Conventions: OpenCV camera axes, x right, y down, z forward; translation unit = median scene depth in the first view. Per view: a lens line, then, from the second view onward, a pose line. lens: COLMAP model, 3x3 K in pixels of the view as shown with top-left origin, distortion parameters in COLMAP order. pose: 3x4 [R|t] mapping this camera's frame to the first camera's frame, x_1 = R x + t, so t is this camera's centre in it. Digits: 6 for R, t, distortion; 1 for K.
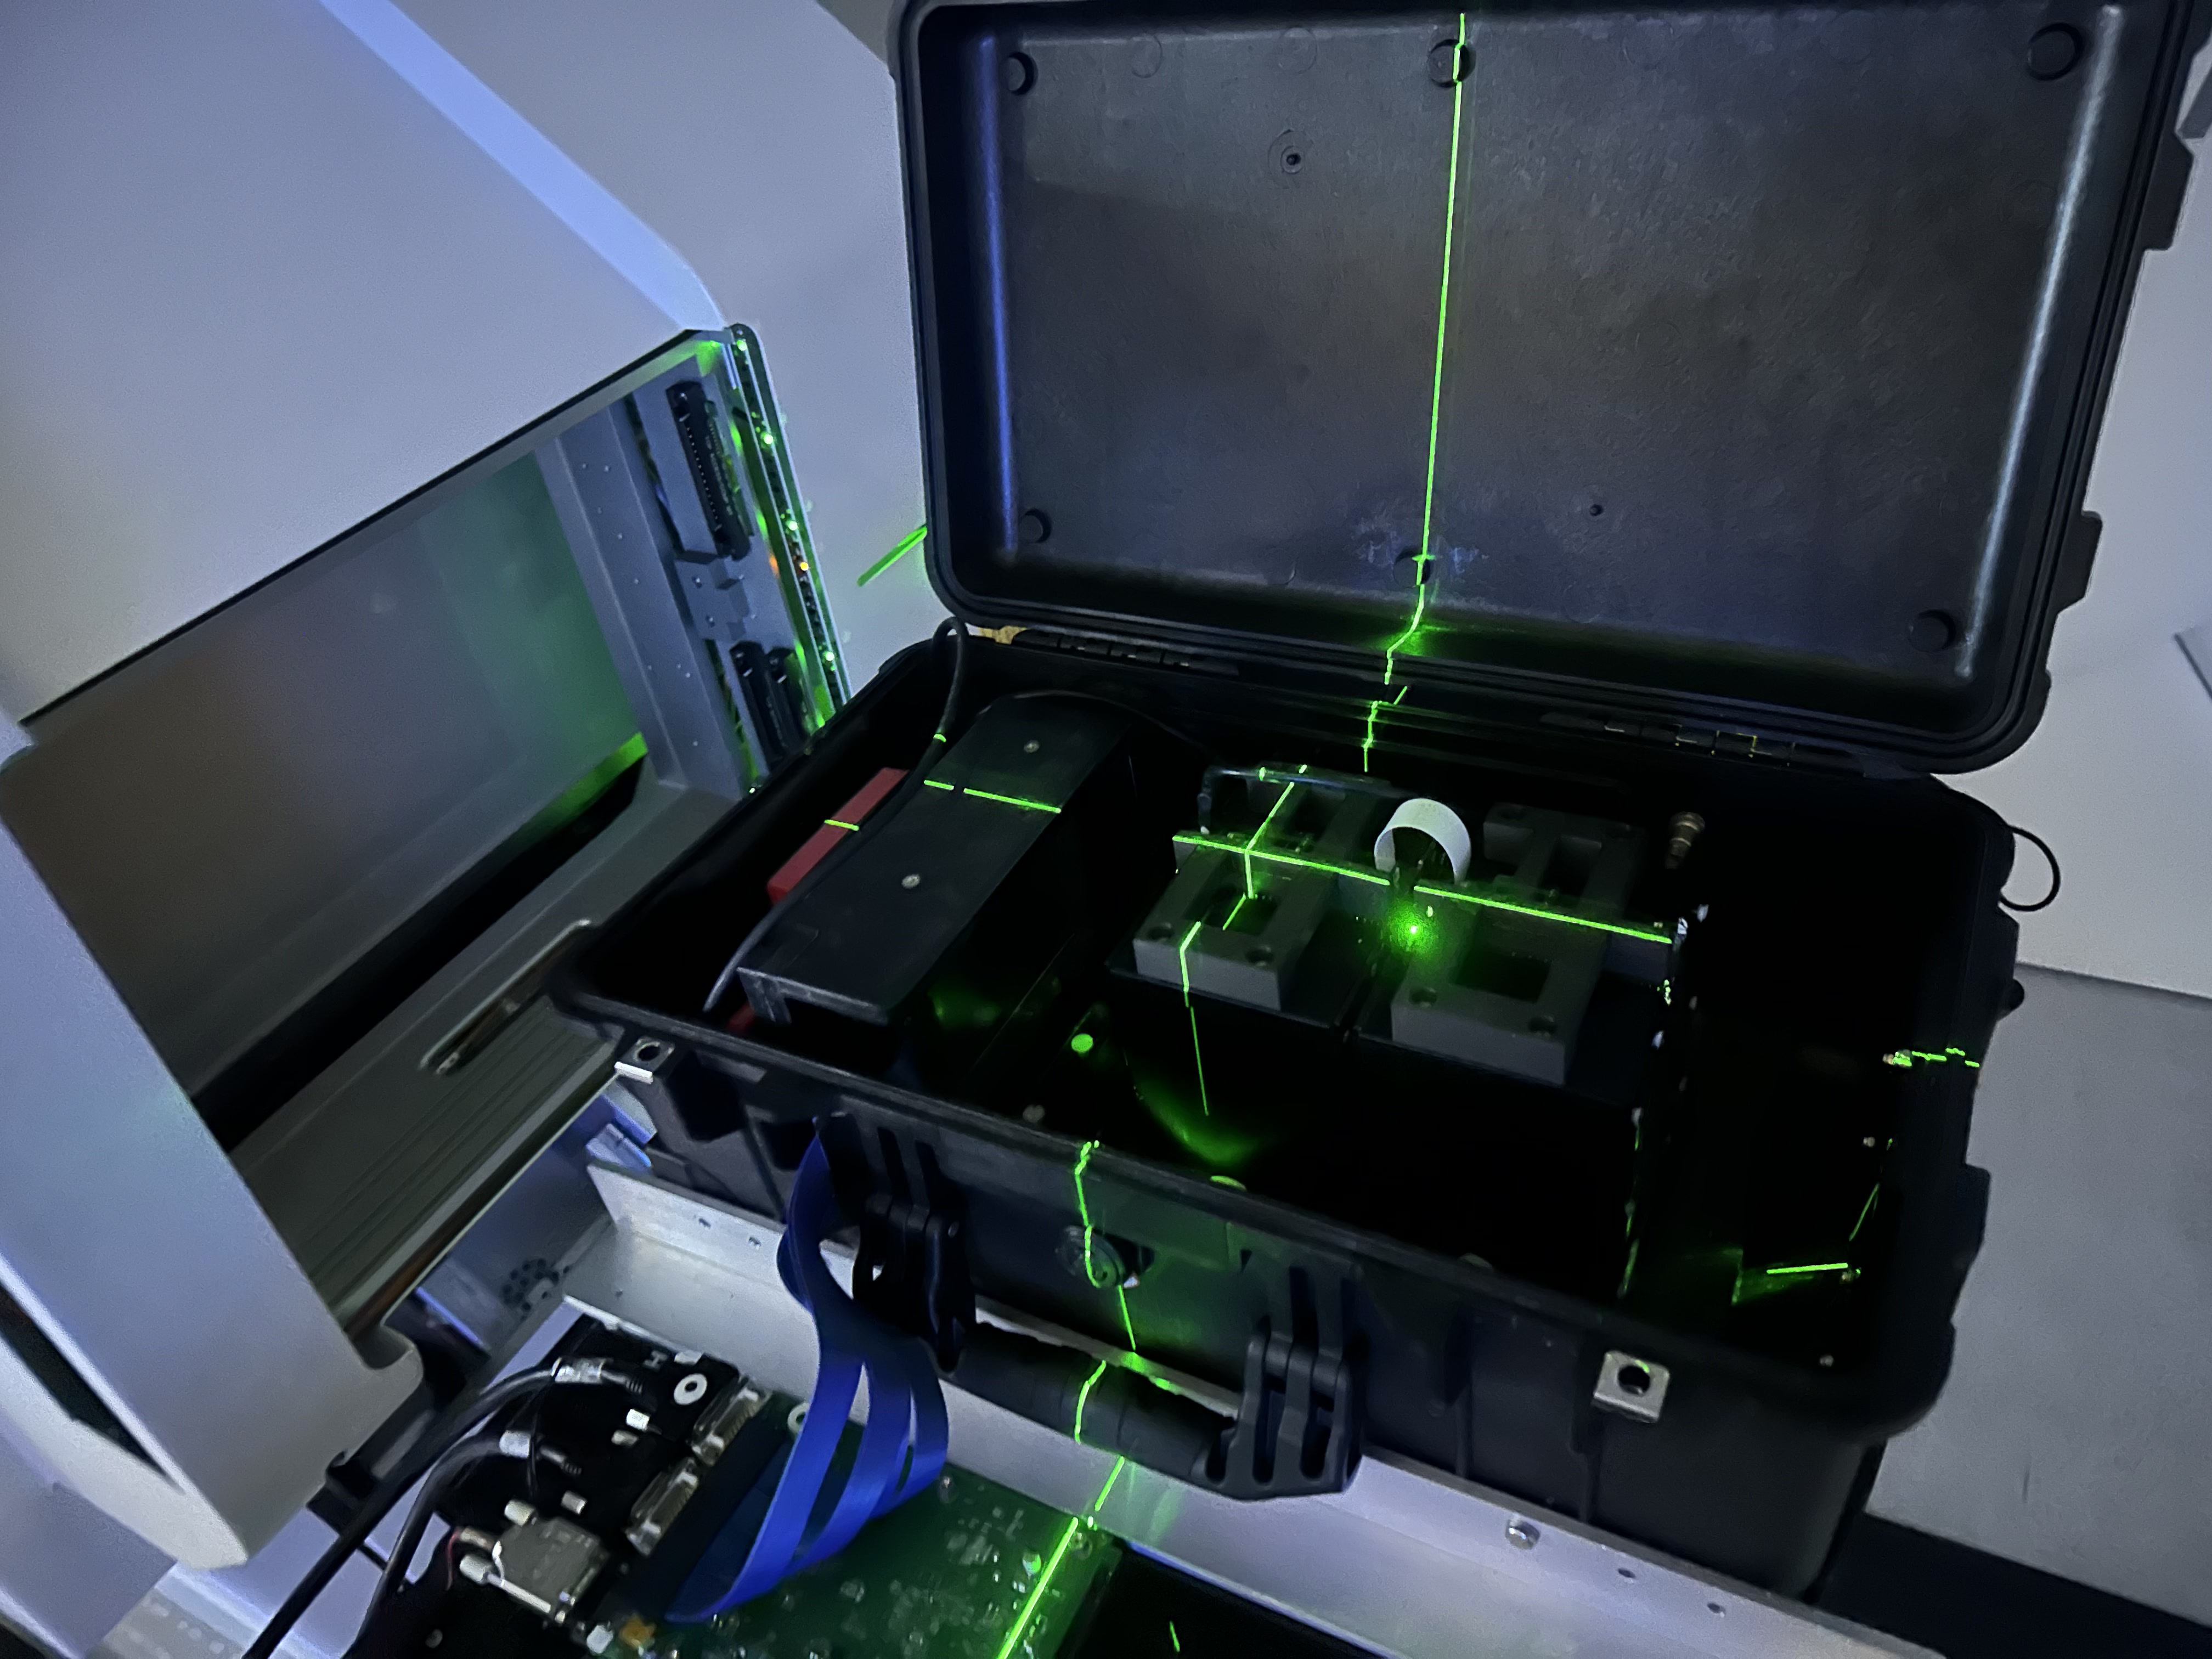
lens RADIAL K [[1581.2, 0, 1112.2], [0, 1581.2, 812.9], [0, 0, 1]] dist [0.023353, -0.015667]
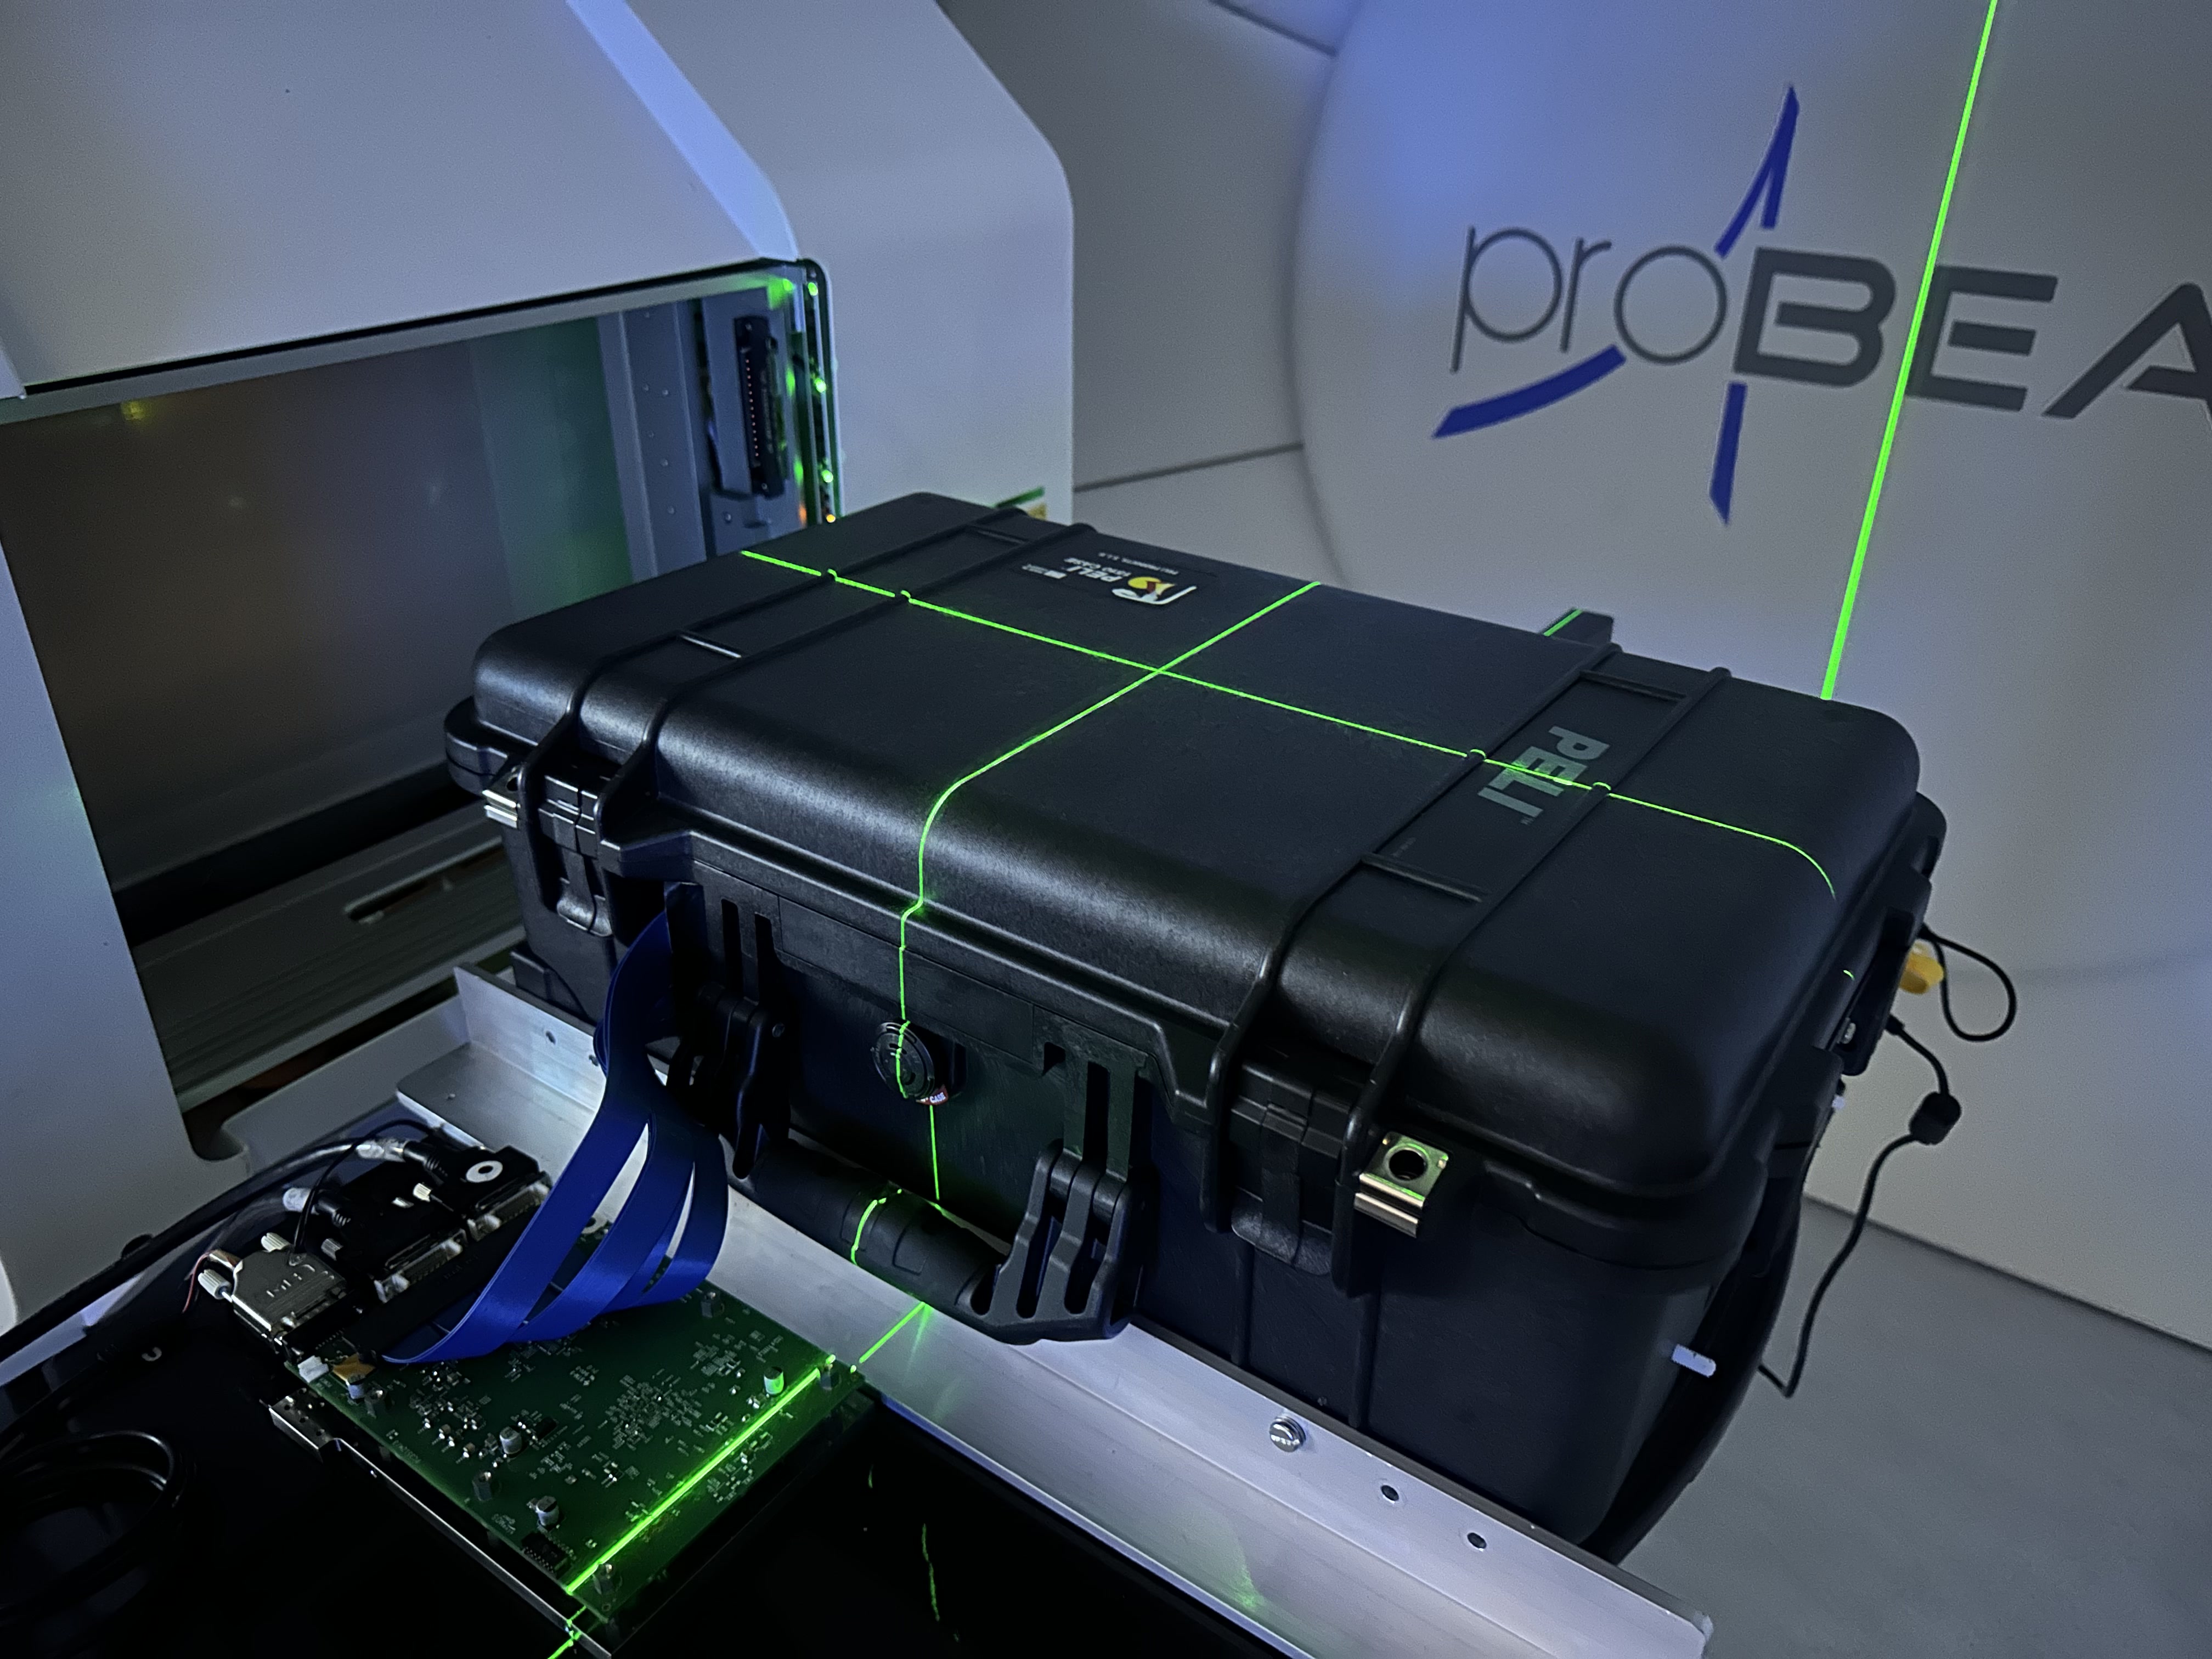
lens RADIAL K [[1581.2, 0, 1108.3], [0, 1581.2, 815.1], [0, 0, 1]] dist [0.023353, -0.015667]
pose [[0.980235, 0.189567, -0.056611, 0.113321], [-0.195816, 0.970457, -0.140958, 0.207302], [0.028217, 0.149258, 0.988396, 0.028614]]
